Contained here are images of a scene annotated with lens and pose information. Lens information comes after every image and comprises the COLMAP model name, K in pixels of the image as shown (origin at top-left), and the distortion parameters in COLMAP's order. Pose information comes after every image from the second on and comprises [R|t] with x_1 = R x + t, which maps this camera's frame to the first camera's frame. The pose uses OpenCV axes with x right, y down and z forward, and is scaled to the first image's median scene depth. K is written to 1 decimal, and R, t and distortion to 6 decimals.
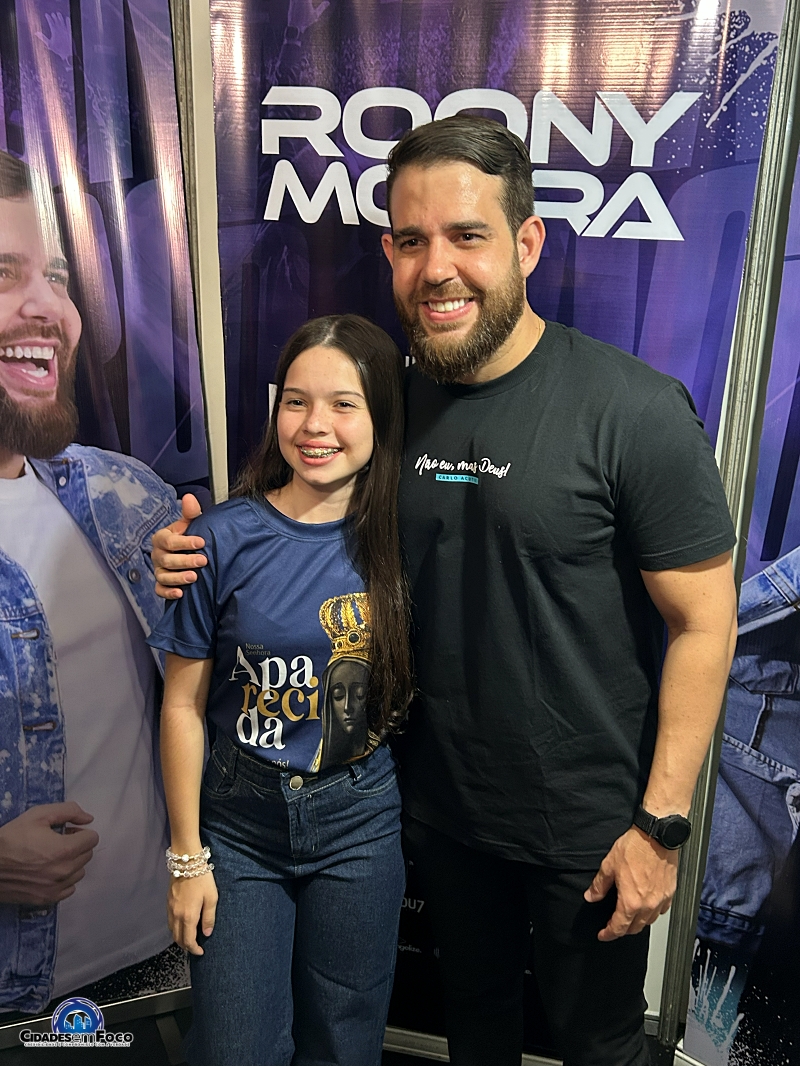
lens RADIAL K [[943.0, 0, 401.9], [0, 943.0, 527.7], [0, 0, 1]] dist [0.026353, -0.028886]
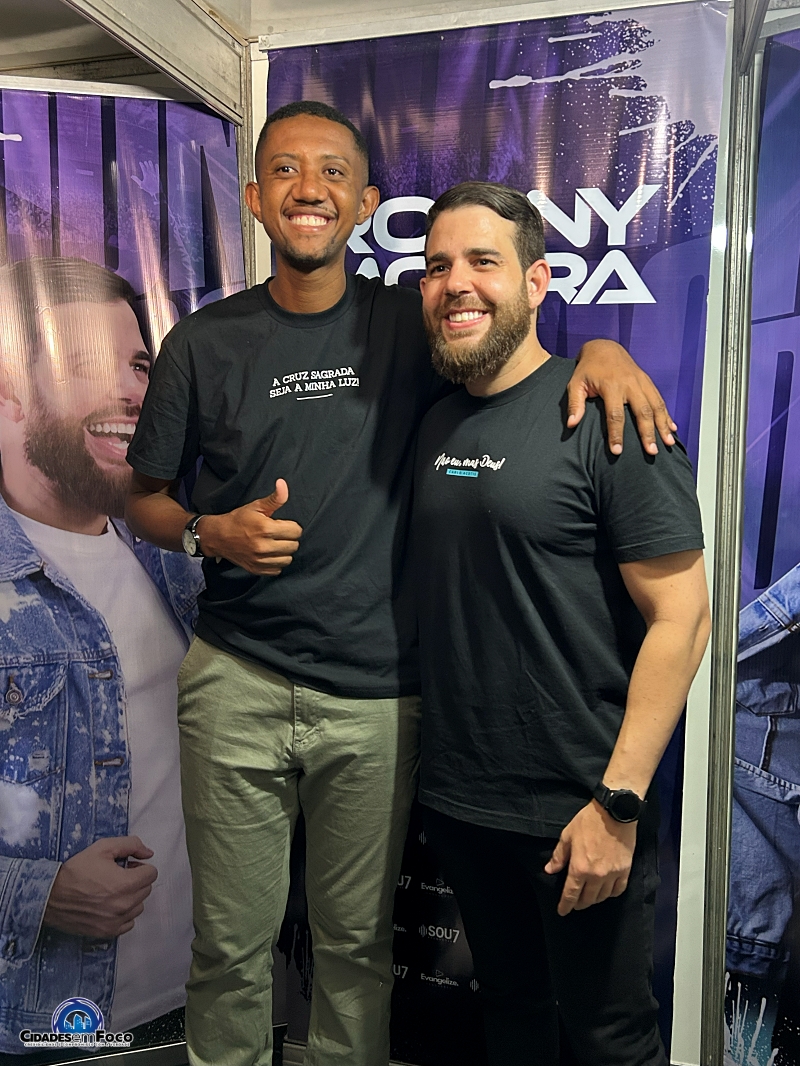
lens RADIAL K [[943.0, 0, 404.0], [0, 943.0, 525.5], [0, 0, 1]] dist [0.026353, -0.028886]
pose [[0.997746, -0.018581, -0.064482, 0.040288], [0.007844, 0.986608, -0.162922, 0.128978], [0.066646, 0.162049, 0.984530, -0.118132]]
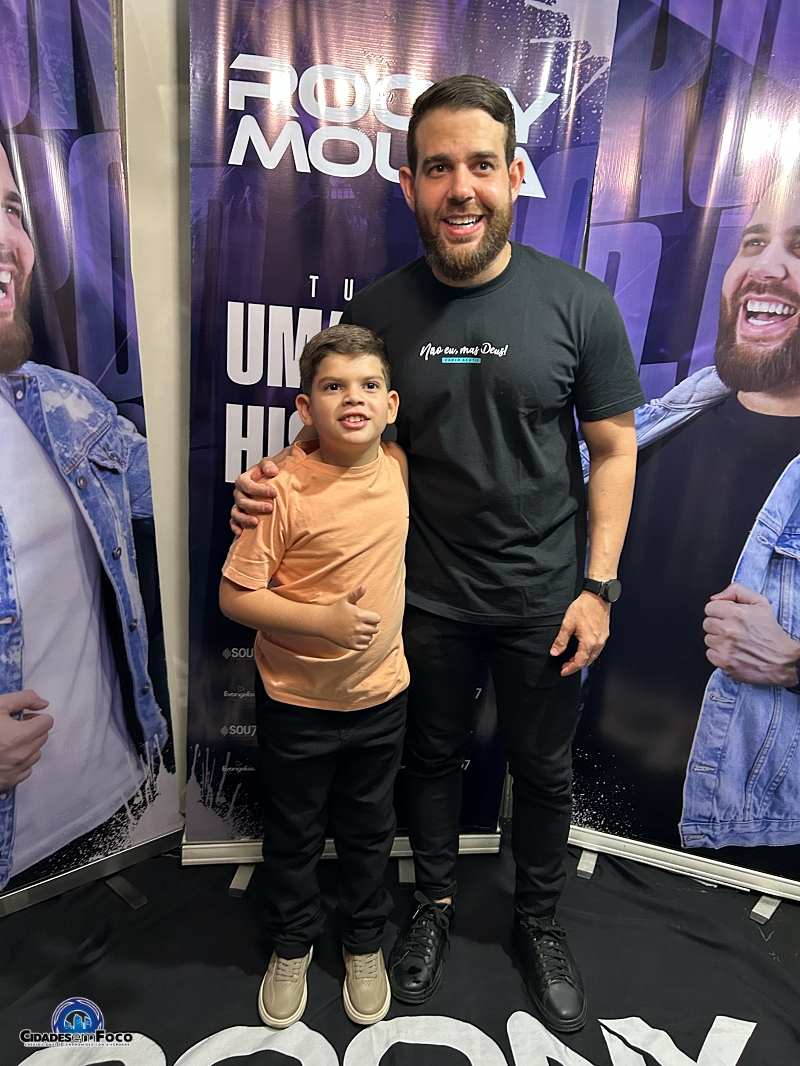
lens RADIAL K [[791.6, 0, 395.3], [0, 791.6, 525.3], [0, 0, 1]] dist [0.032221, -0.041455]
pose [[0.937034, -0.059701, 0.344096, -0.281540], [0.064814, 0.997892, -0.003366, 0.140291], [-0.343170, 0.025456, 0.938928, -0.033626]]
